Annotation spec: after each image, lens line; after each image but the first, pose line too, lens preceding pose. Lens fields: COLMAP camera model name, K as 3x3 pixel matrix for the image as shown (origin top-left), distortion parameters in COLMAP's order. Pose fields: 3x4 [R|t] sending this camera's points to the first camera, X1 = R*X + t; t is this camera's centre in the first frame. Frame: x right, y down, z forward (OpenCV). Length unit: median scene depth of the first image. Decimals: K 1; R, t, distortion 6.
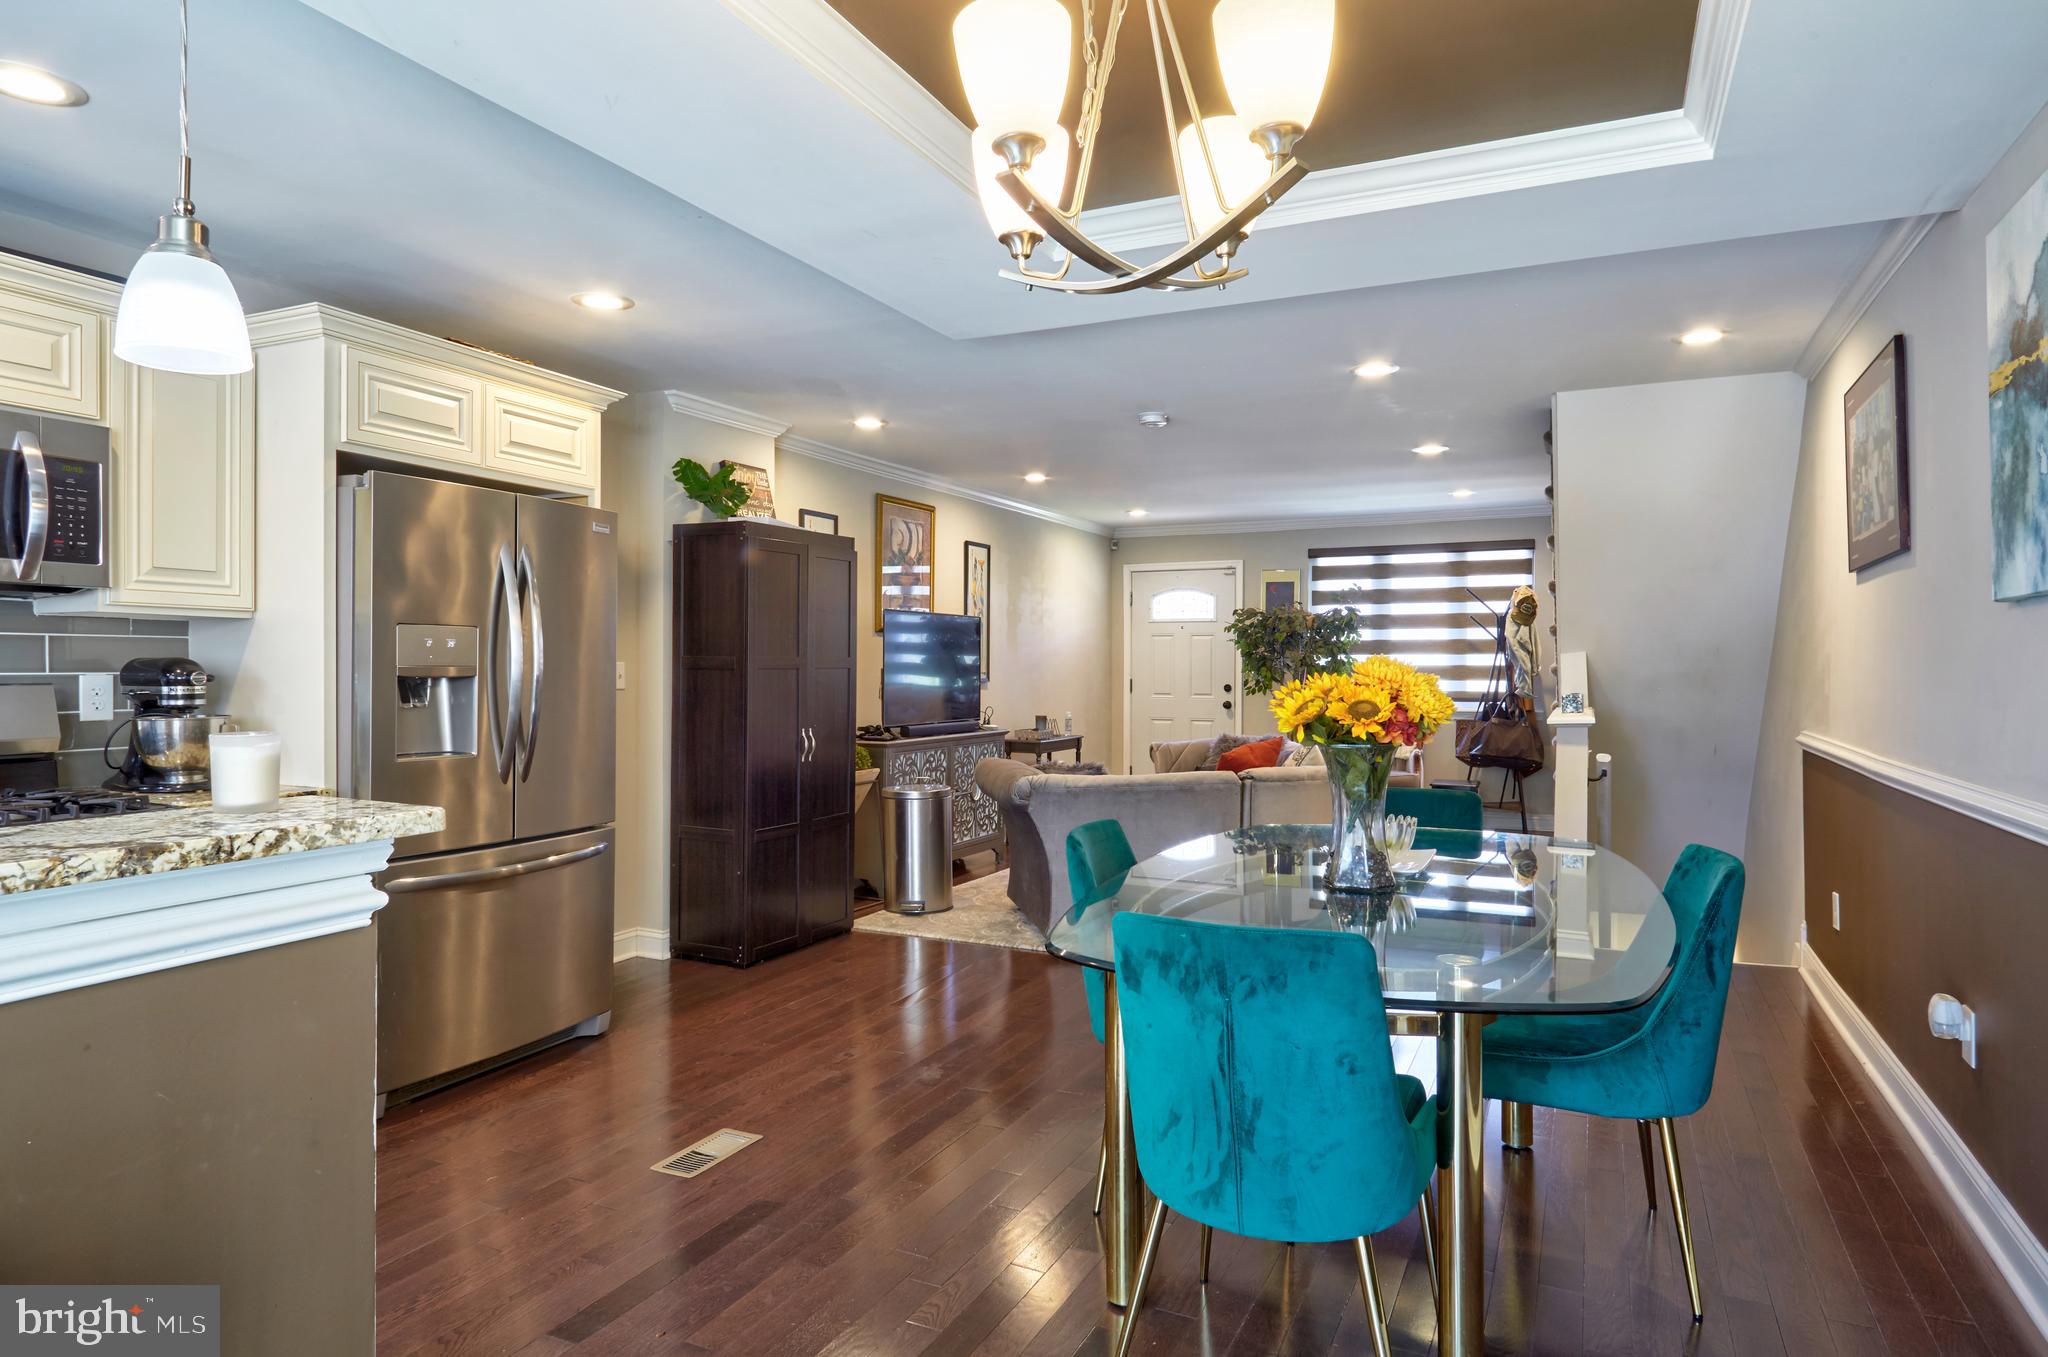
lens RADIAL K [[1178.6, 0, 1025.9], [0, 1178.6, 668.1], [0, 0, 1]] dist [-0.002653, 0.001141]
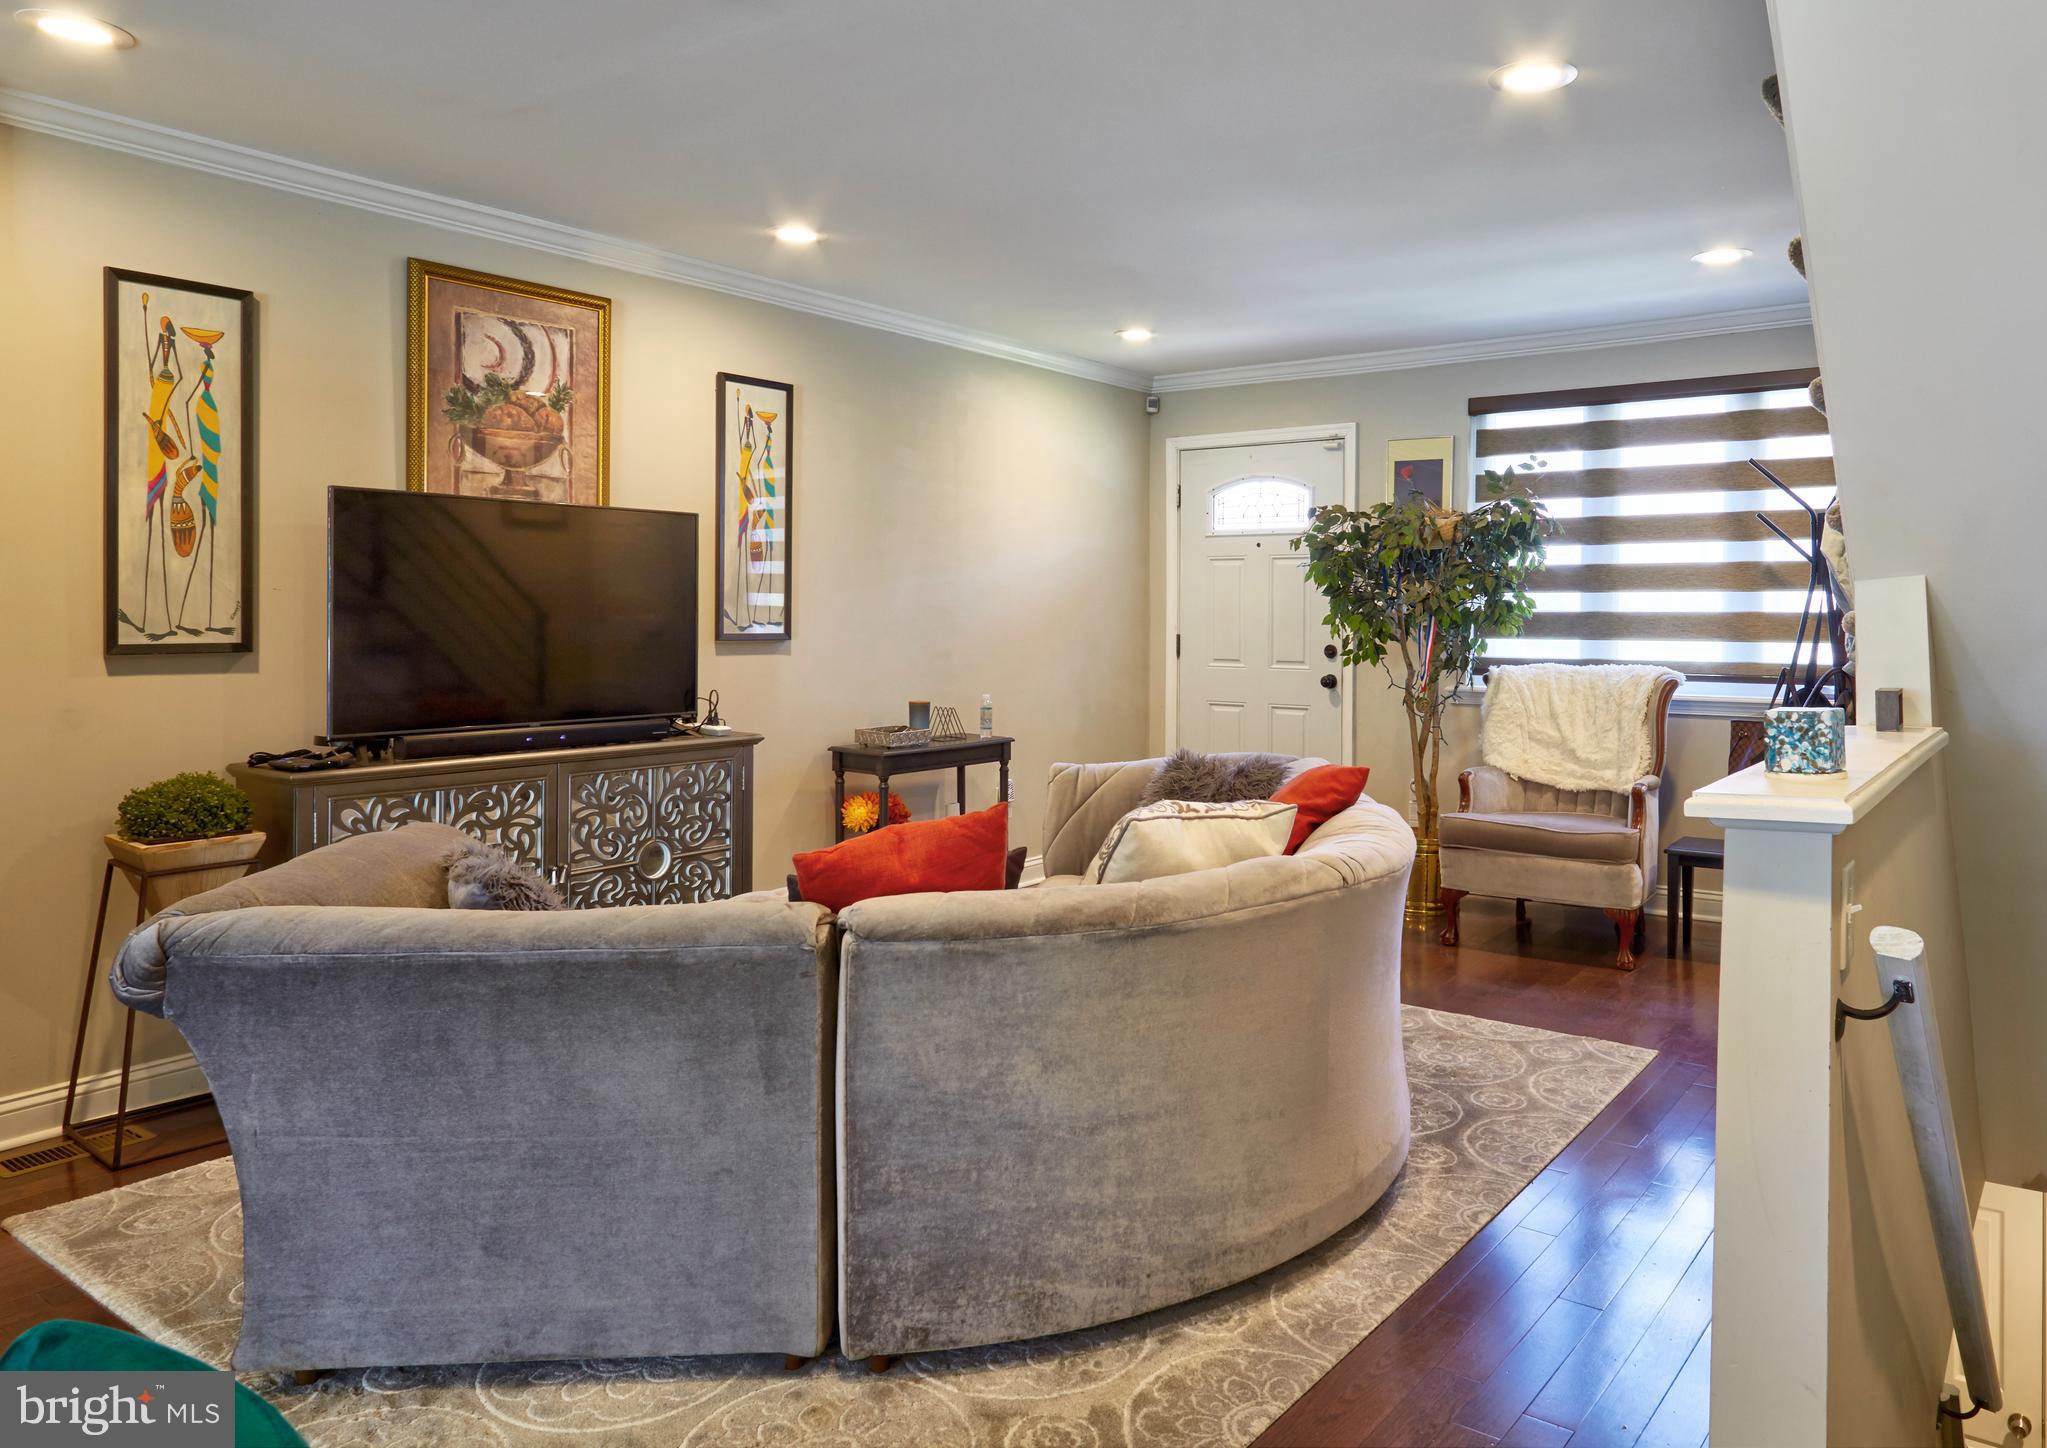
lens RADIAL K [[1385.2, 0, 1145.5], [0, 1385.2, 654.0], [0, 0, 1]] dist [0.004975, 0.000514]
pose [[0.988125, 0.008163, -0.153434, 0.202183], [-0.003674, 0.999558, 0.029518, -0.001227], [0.153607, -0.028604, 0.987718, 0.359249]]
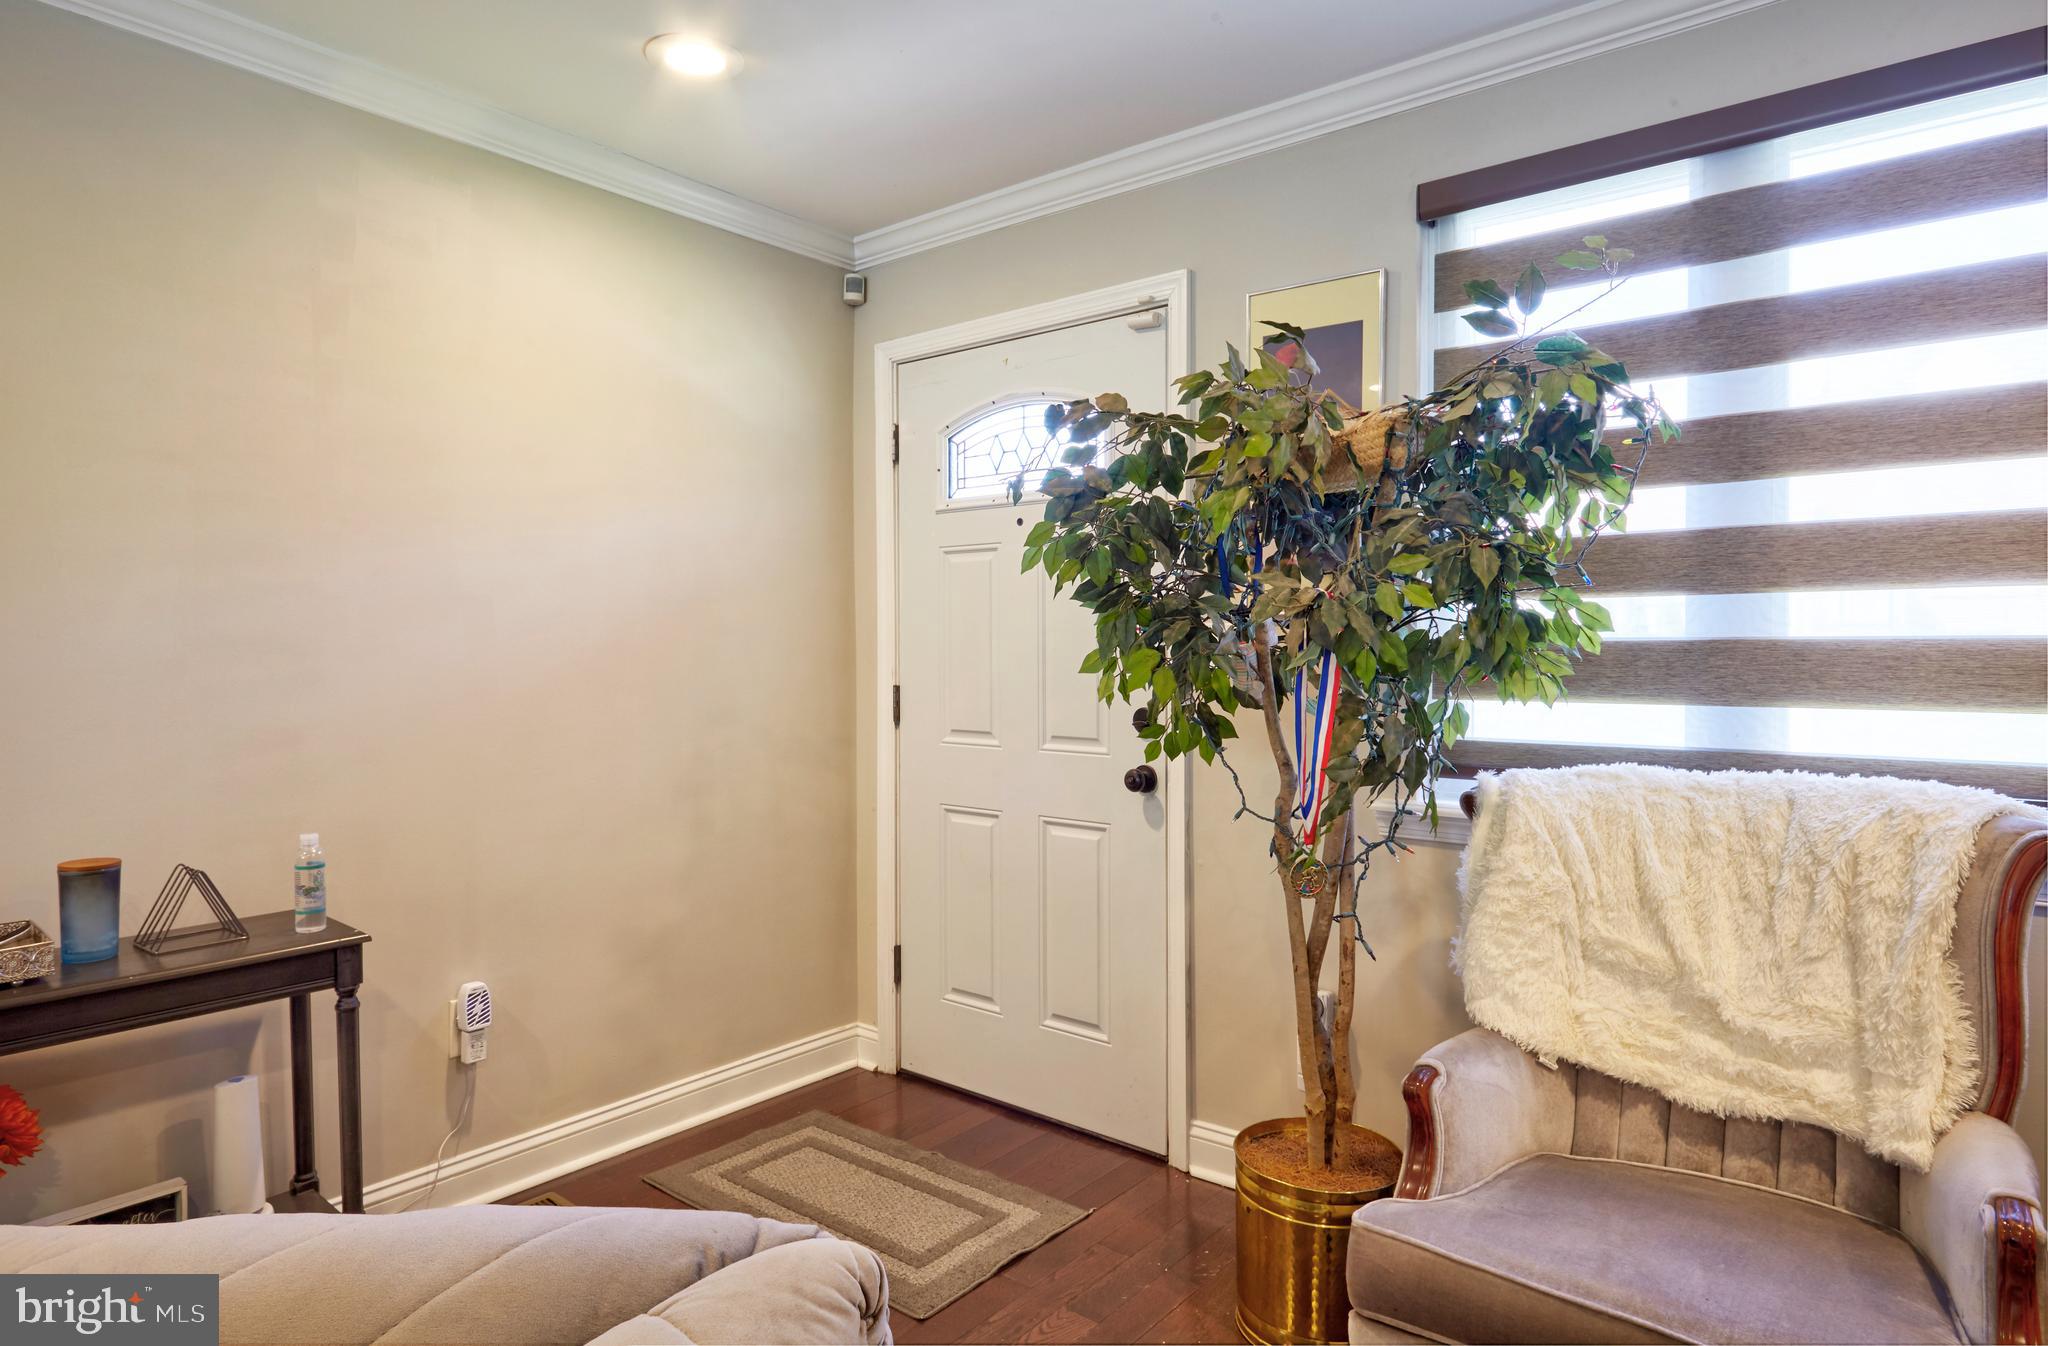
lens RADIAL K [[1178.6, 0, 1016.3], [0, 1178.6, 661.0], [0, 0, 1]] dist [-0.002653, 0.001141]
pose [[0.969991, 0.000550, -0.243139, 0.230095], [0.002479, 0.999923, 0.012151, -0.001455], [0.243127, -0.012390, 0.969915, 0.773229]]
